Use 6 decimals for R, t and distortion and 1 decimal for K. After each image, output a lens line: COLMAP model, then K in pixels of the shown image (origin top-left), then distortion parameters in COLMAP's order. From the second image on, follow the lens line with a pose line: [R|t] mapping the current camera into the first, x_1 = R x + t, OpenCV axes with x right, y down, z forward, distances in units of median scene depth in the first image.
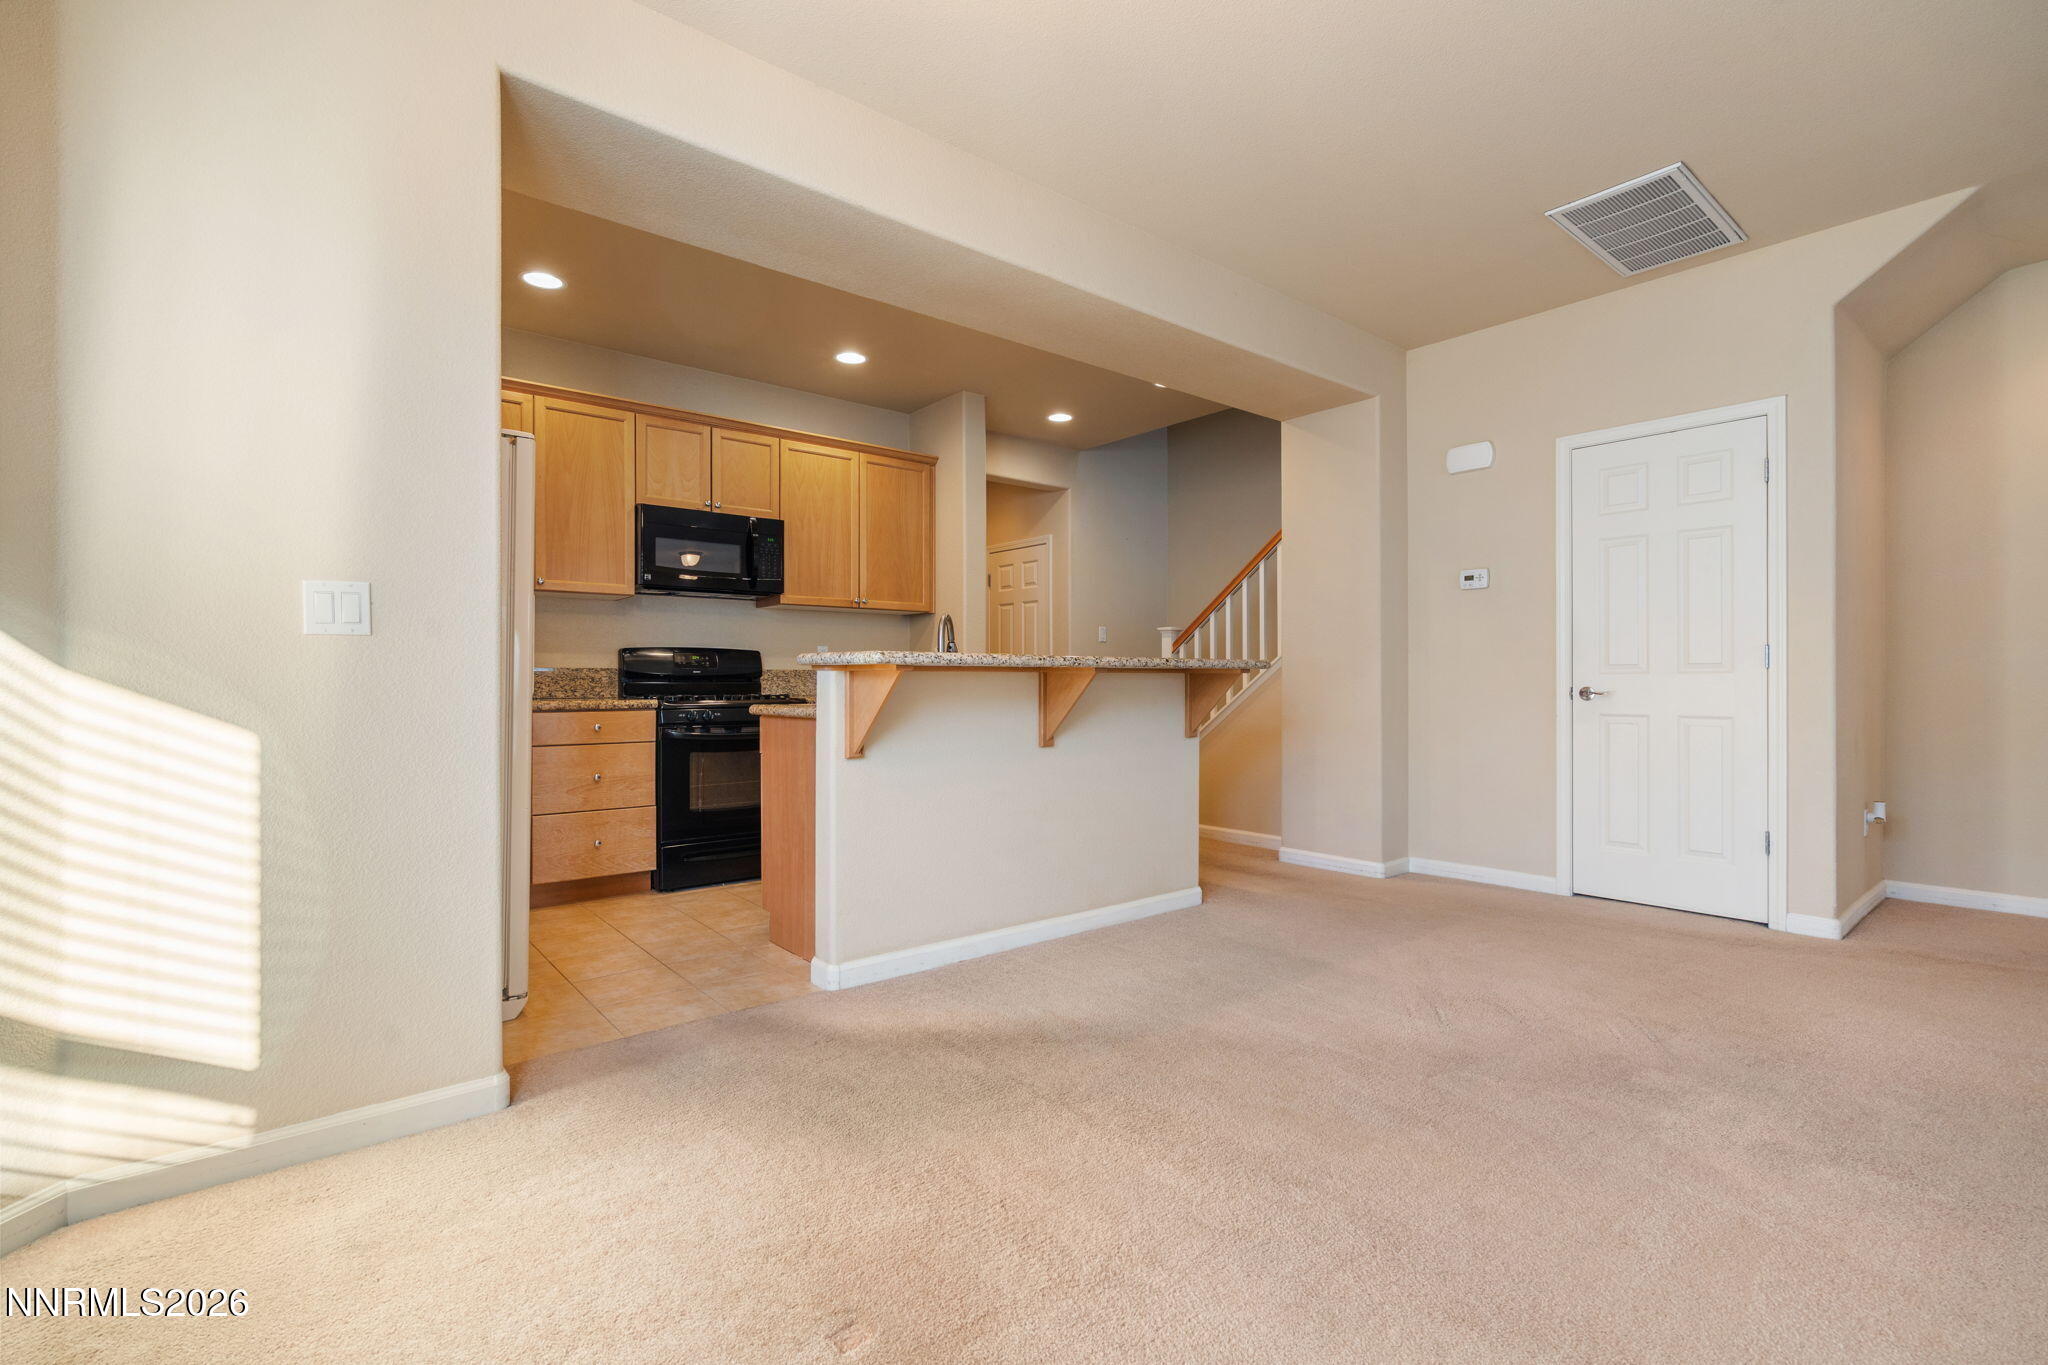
lens RADIAL K [[920.8, 0, 1028.4], [0, 920.8, 690.2], [0, 0, 1]] dist [-0.008075, 0.002350]
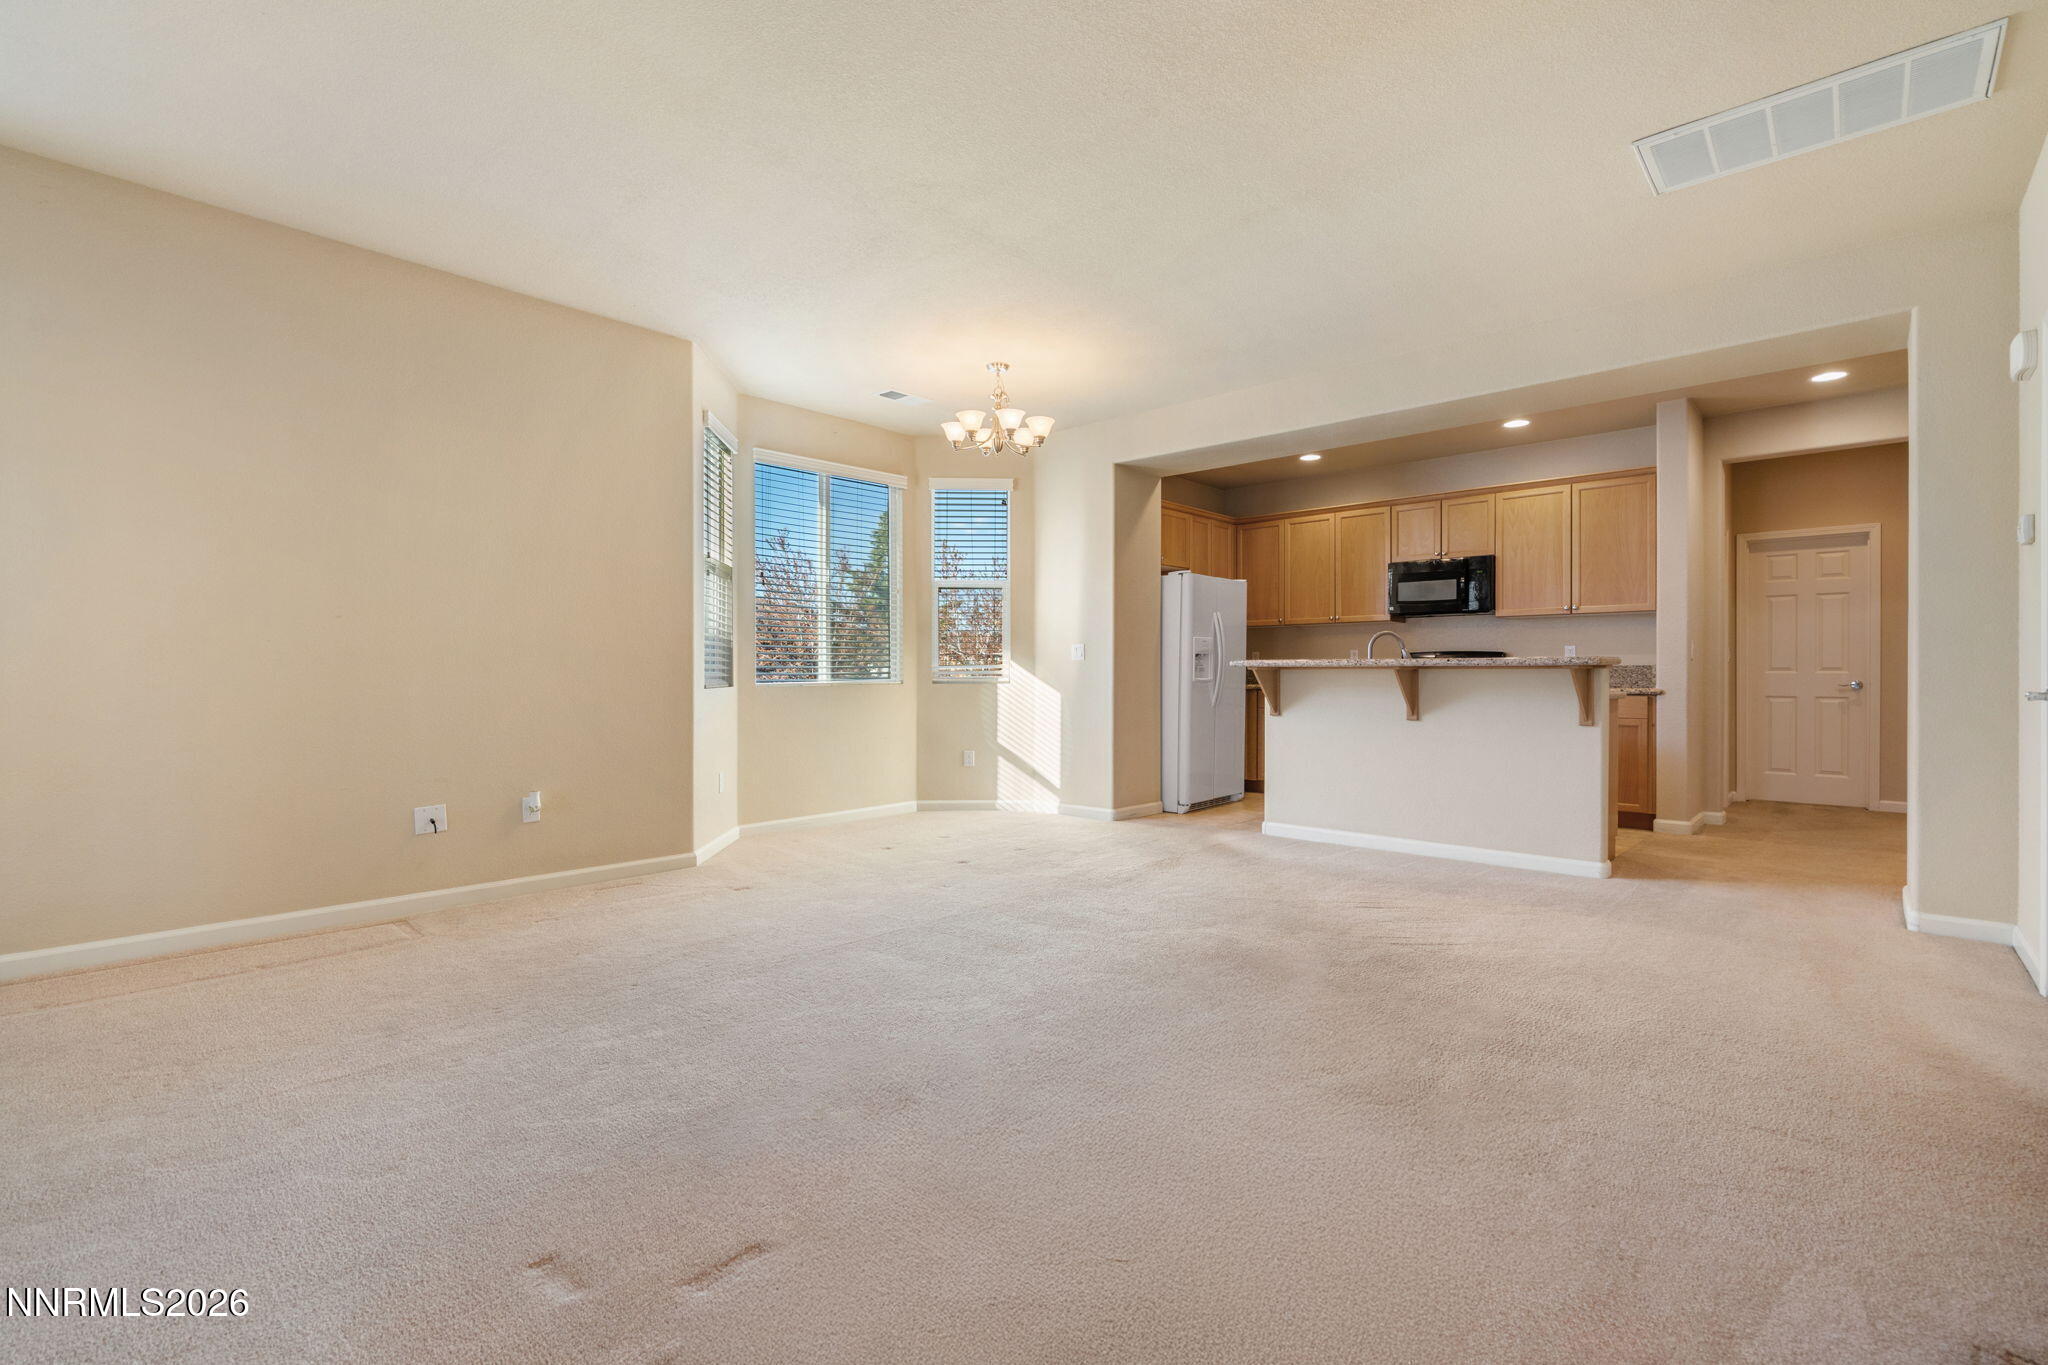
lens RADIAL K [[920.8, 0, 1033.6], [0, 920.8, 687.9], [0, 0, 1]] dist [-0.008075, 0.002350]
pose [[0.159868, 0.012397, -0.987061, 0.993016], [-0.007270, 0.999909, 0.011381, -0.002167], [0.987112, 0.005357, 0.159943, 0.135084]]
